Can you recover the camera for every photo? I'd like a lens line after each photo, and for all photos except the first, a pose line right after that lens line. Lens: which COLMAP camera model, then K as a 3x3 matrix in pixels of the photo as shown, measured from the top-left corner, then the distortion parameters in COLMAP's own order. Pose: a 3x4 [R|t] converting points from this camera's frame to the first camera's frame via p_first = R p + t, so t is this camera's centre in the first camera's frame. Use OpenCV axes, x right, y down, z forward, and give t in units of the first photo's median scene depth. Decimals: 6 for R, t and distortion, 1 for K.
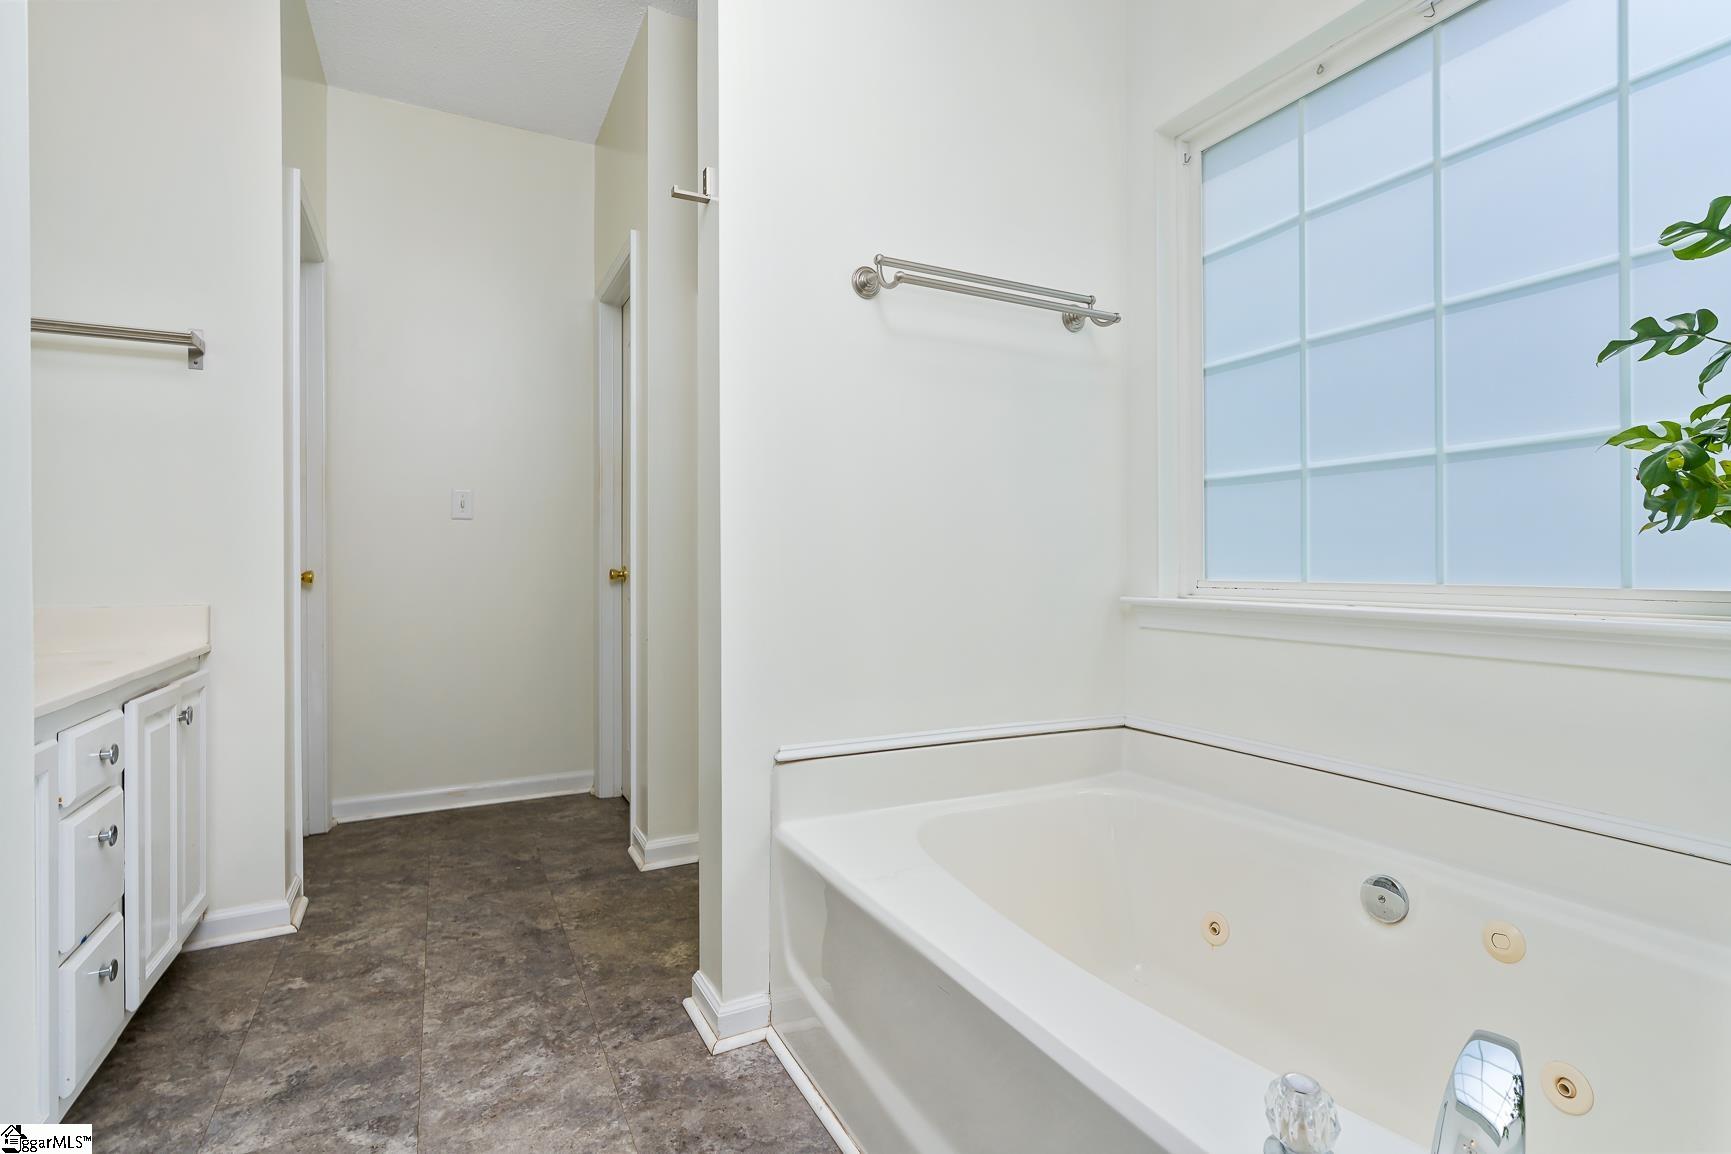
lens RADIAL K [[895.8, 0, 865.5], [0, 895.8, 577.0], [0, 0, 1]] dist [-0.004417, 0.000415]
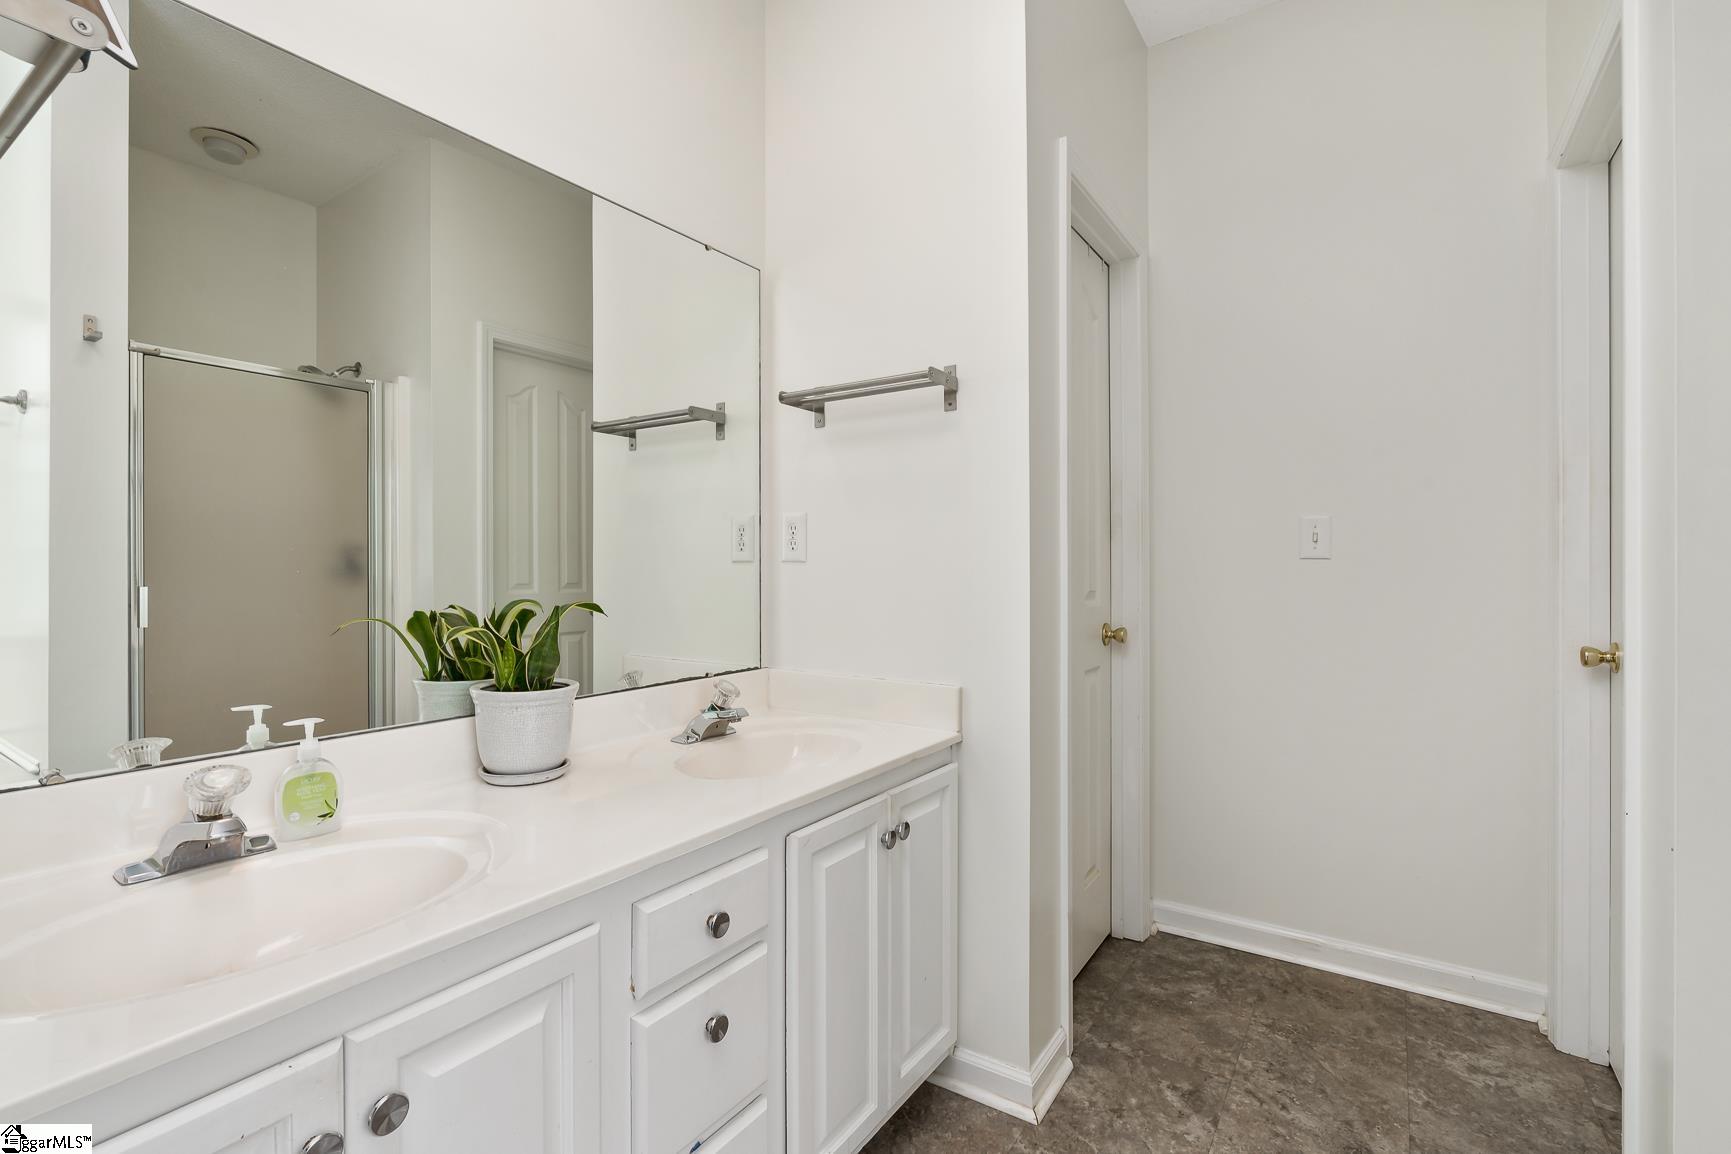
lens RADIAL K [[783.2, 0, 865.5], [0, 783.2, 577.0], [0, 0, 1]] dist [-0.012016, -0.000103]
pose [[0.501944, -0.001209, -0.864899, -0.110337], [0.002482, 0.999997, 0.000043, -0.058901], [0.864896, -0.002169, 0.501946, 0.443677]]
